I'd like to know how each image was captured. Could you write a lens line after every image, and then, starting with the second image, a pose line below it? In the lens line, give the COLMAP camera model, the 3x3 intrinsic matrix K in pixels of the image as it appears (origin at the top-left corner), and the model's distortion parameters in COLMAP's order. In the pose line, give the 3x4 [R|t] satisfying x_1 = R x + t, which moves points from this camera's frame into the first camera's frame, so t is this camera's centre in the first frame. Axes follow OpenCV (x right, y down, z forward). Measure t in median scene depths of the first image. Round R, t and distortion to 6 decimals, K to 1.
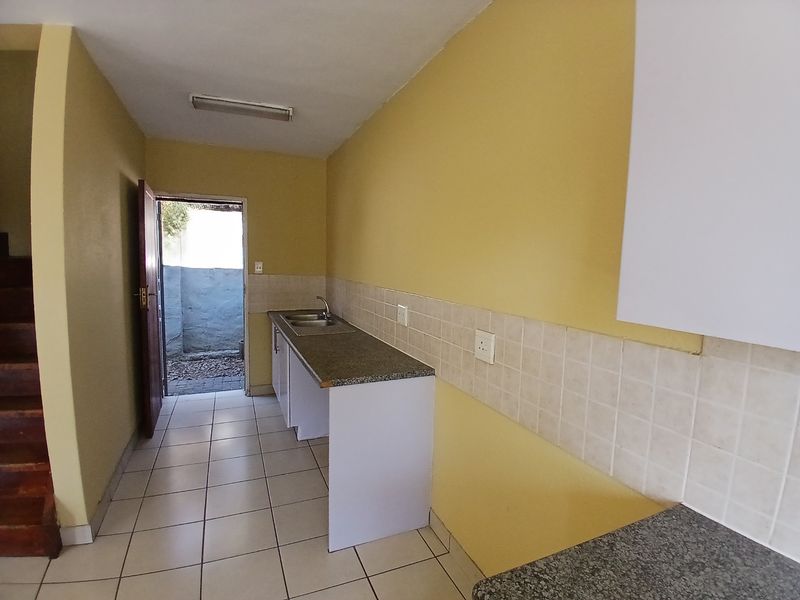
lens RADIAL K [[399.9, 0, 411.0], [0, 399.9, 299.5], [0, 0, 1]] dist [-0.000887, -0.040416]
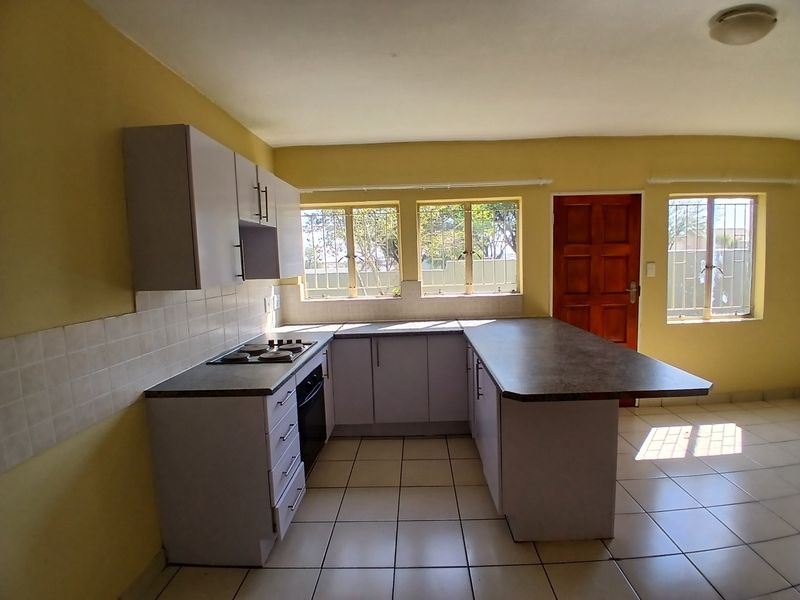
lens RADIAL K [[404.4, 0, 400.0], [0, 404.4, 300.0], [0, 0, 1]] dist [-0.001000, -0.047777]
pose [[-0.894313, -0.048204, 0.444838, -0.604798], [0.045359, 0.979291, 0.197310, -0.115650], [-0.445137, 0.196635, -0.873606, 0.978574]]
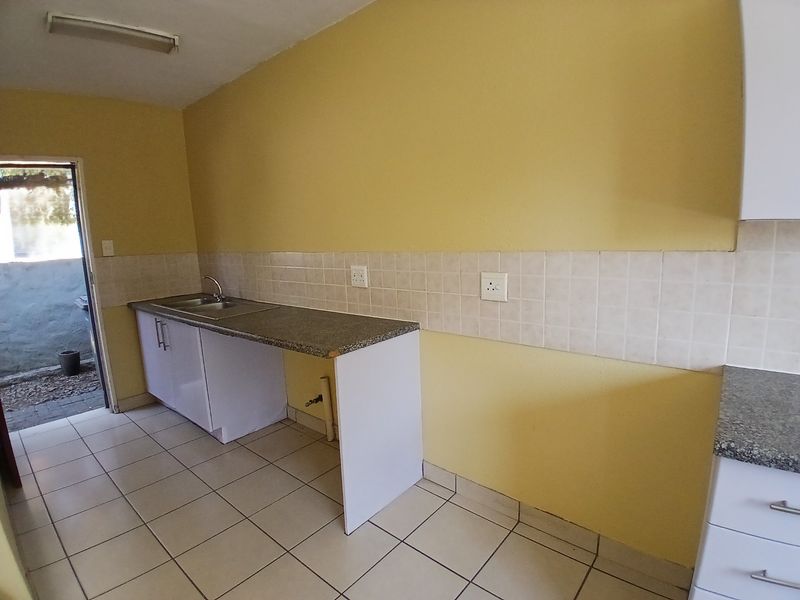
lens RADIAL K [[399.9, 0, 411.0], [0, 399.9, 299.5], [0, 0, 1]] dist [-0.000887, -0.040416]
pose [[0.898126, -0.128146, 0.420653, -0.387527], [0.103876, 0.991350, 0.080219, 0.036632], [-0.427294, -0.028351, 0.903668, 0.117091]]
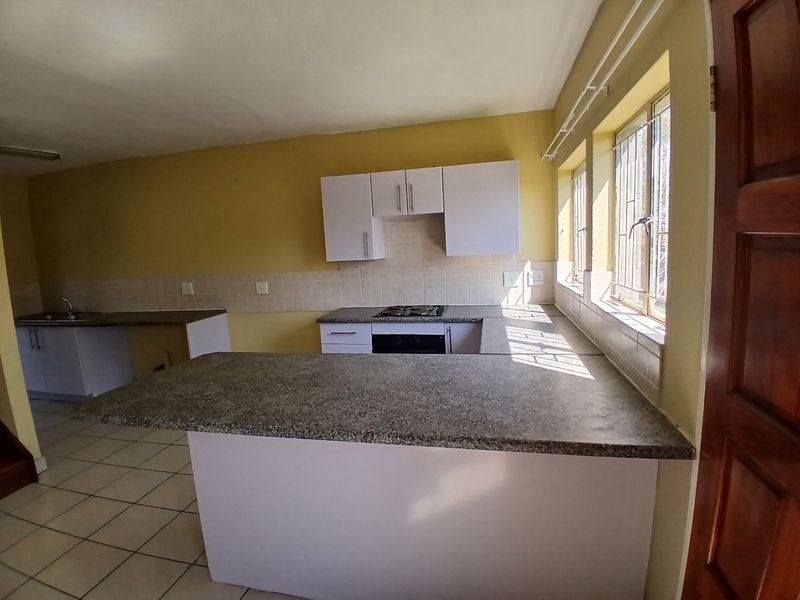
lens RADIAL K [[399.9, 0, 411.0], [0, 399.9, 299.5], [0, 0, 1]] dist [-0.000887, -0.040416]
pose [[0.581656, -0.168215, 0.795852, -1.015104], [0.146065, 0.984080, 0.101247, 0.061435], [-0.800213, 0.057356, 0.596967, -0.951814]]
